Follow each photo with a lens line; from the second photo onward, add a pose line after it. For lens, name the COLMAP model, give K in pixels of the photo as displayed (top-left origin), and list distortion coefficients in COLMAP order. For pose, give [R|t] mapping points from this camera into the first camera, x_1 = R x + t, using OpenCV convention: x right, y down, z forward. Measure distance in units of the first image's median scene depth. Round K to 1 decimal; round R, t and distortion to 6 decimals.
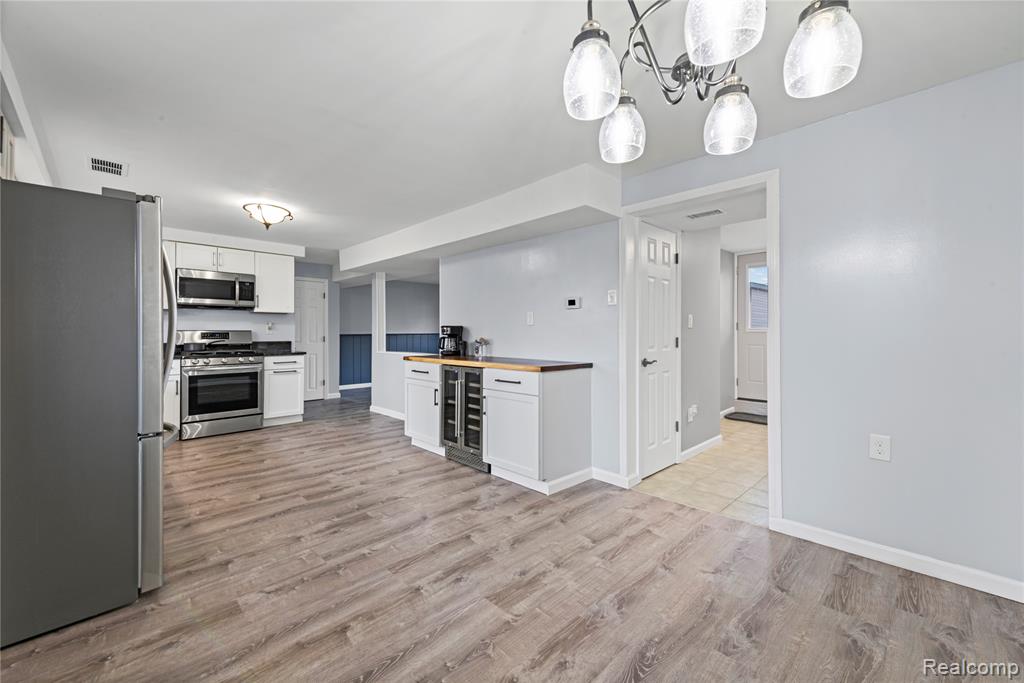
lens RADIAL K [[407.2, 0, 511.1], [0, 407.2, 333.6], [0, 0, 1]] dist [-0.000070, -0.000137]
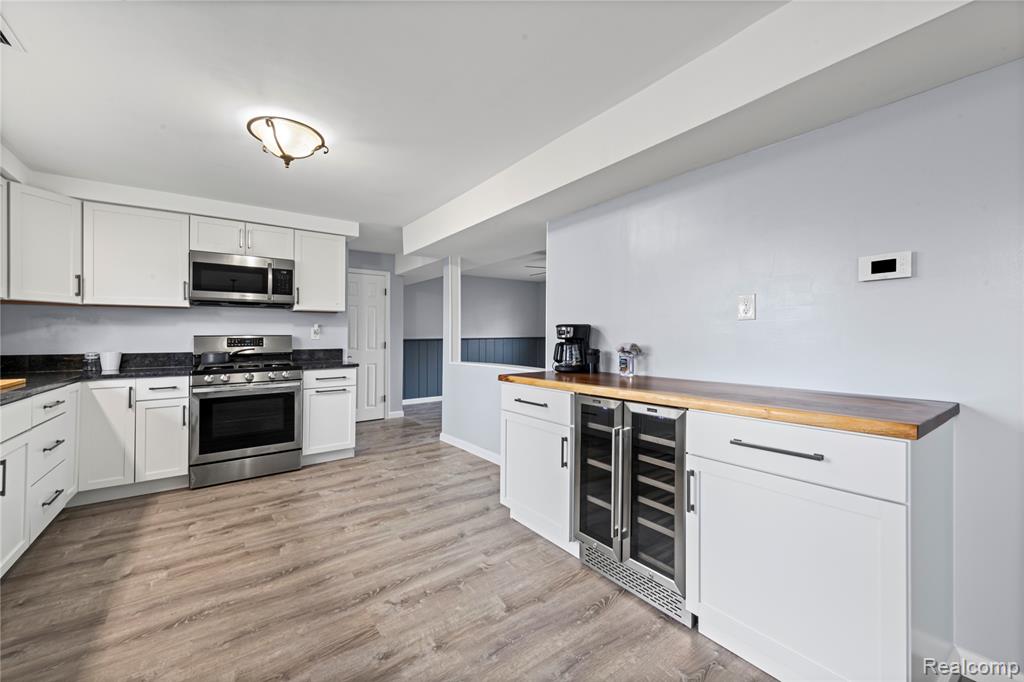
lens RADIAL K [[409.3, 0, 511.2], [0, 409.3, 316.0], [0, 0, 1]] dist [-0.000147, -0.000041]
pose [[0.989338, -0.014462, -0.144917, -0.136450], [0.006816, 0.998565, -0.053123, 0.000381], [0.145477, 0.051569, 0.988017, 0.340598]]
